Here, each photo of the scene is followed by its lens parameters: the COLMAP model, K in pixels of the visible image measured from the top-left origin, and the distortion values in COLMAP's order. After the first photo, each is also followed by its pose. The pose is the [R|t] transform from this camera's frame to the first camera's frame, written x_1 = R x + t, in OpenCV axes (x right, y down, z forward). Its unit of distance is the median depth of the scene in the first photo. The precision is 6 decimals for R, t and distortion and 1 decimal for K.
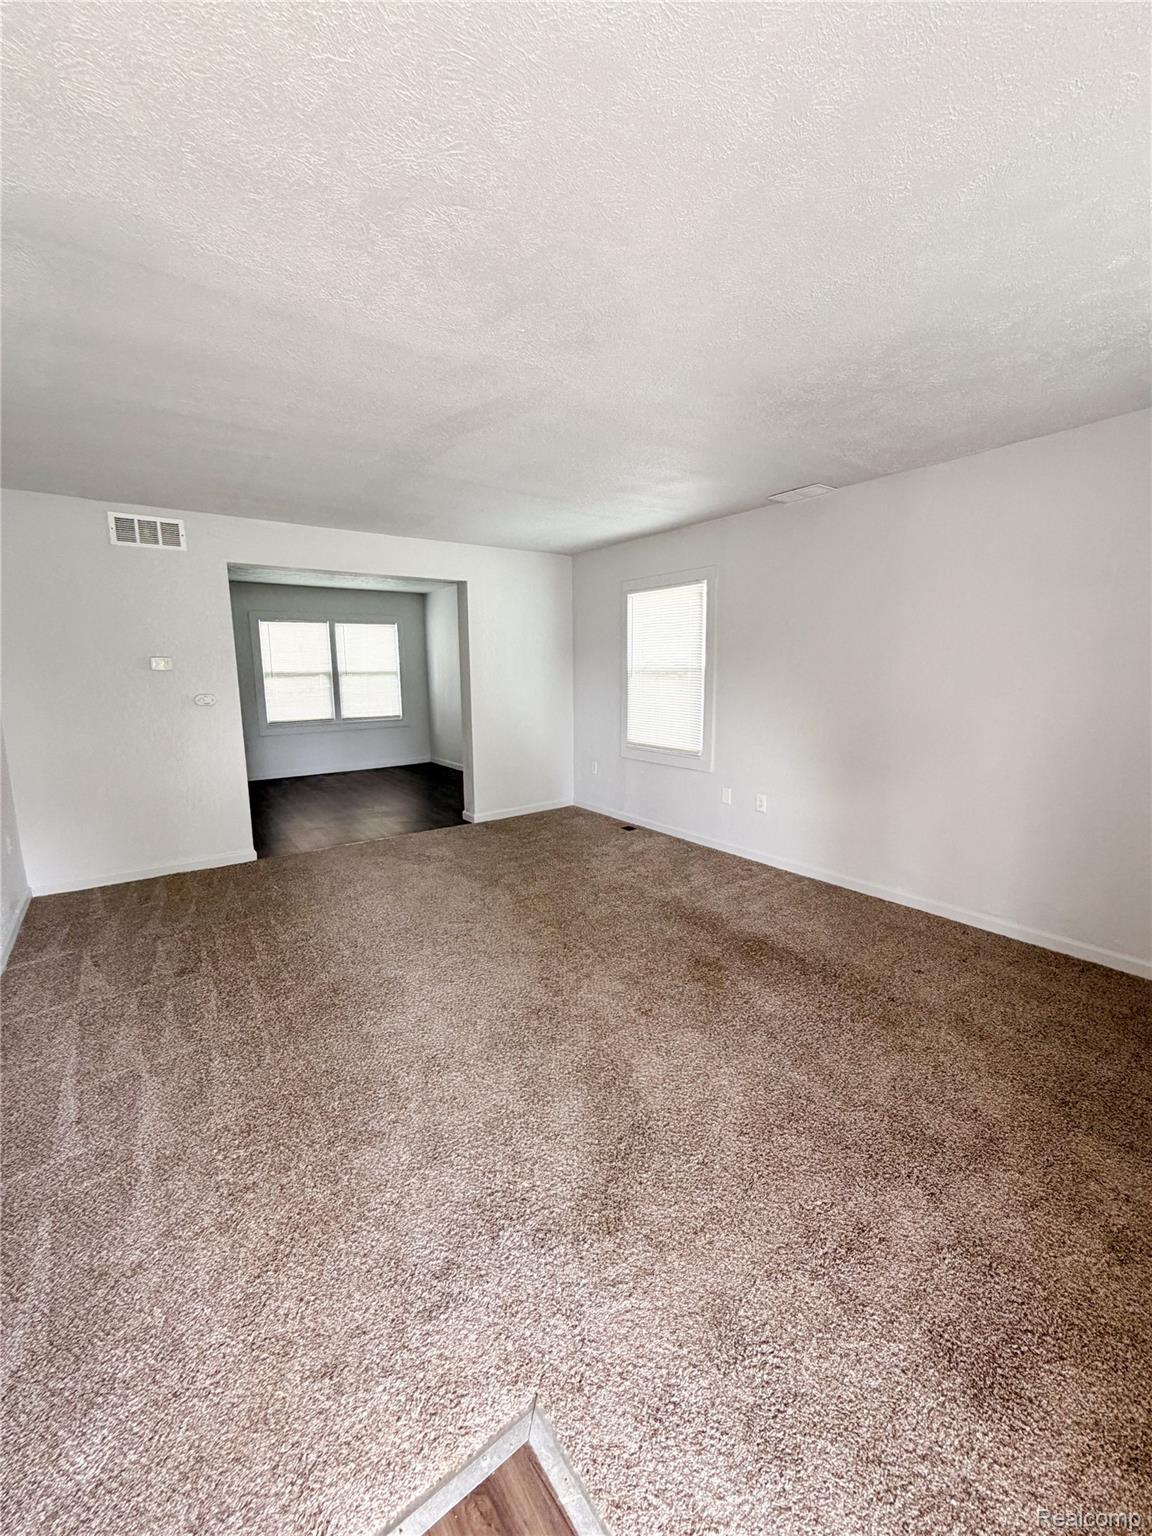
lens RADIAL K [[618.8, 0, 575.9], [0, 618.8, 766.5], [0, 0, 1]] dist [0.000025, -0.000144]
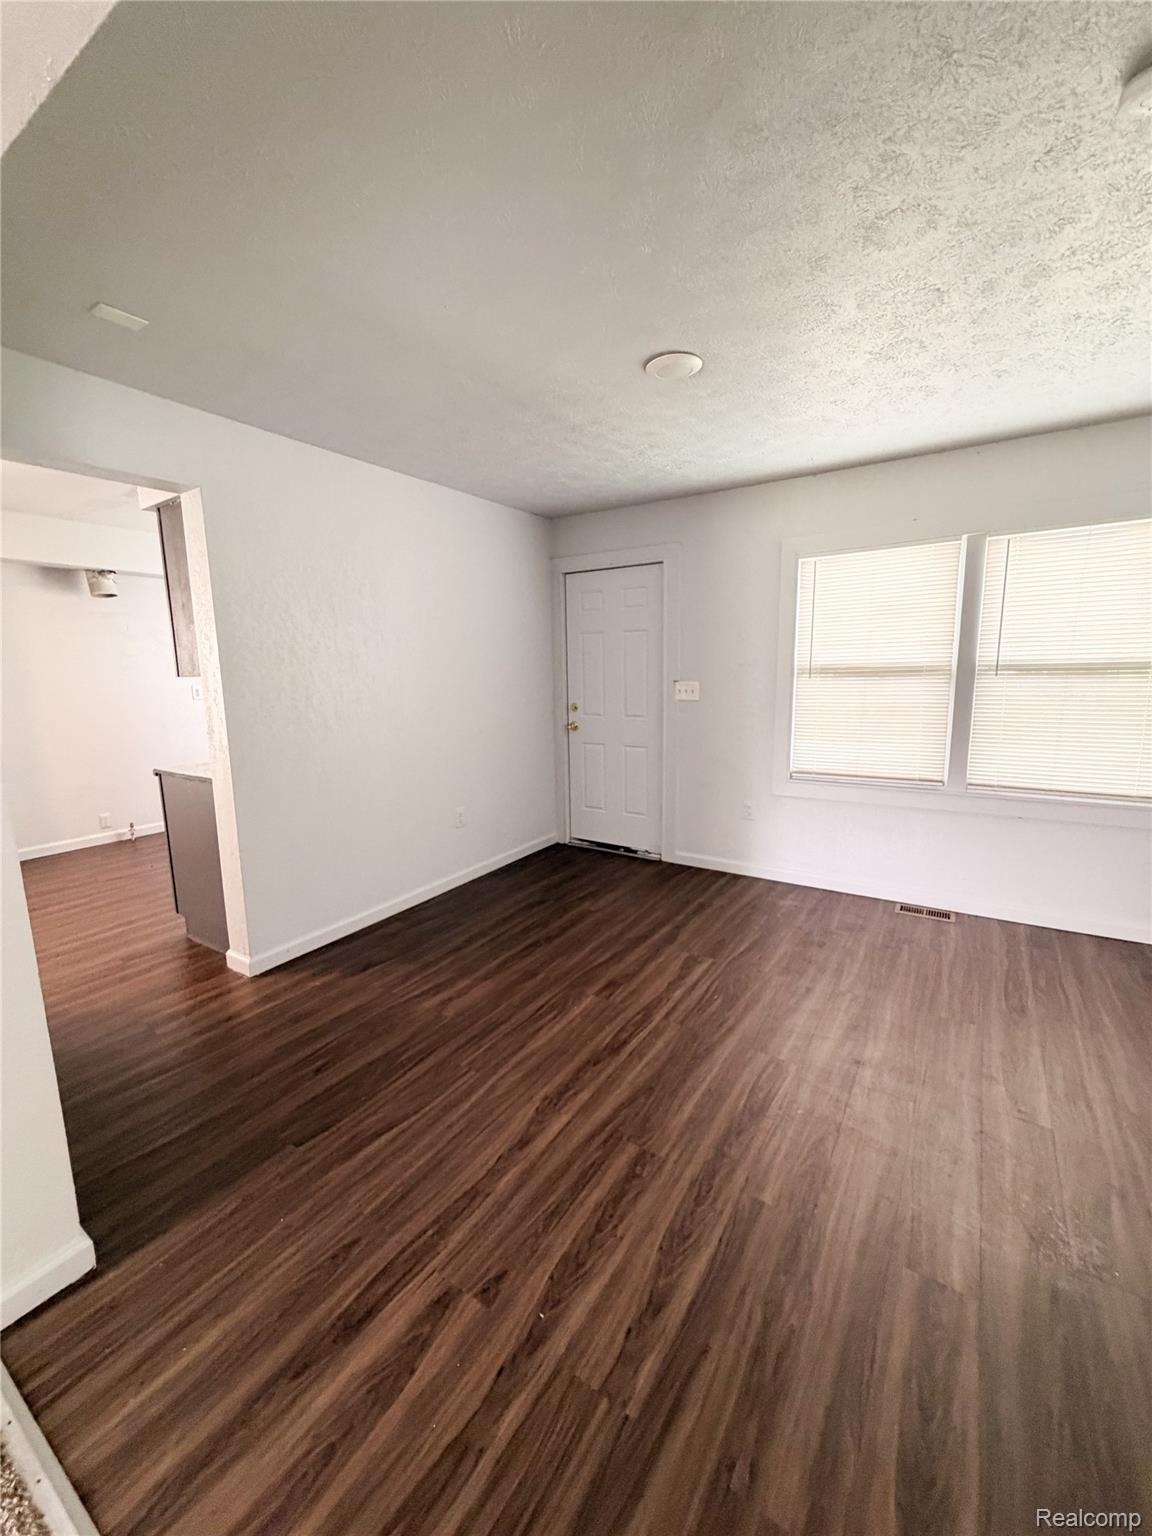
lens RADIAL K [[618.8, 0, 576.8], [0, 618.8, 765.1], [0, 0, 1]] dist [0.000025, -0.000144]
pose [[0.350607, 0.152185, -0.924075, -0.101414], [-0.141137, 0.984026, 0.108509, -0.098438], [0.925826, 0.092377, 0.366486, 0.633297]]
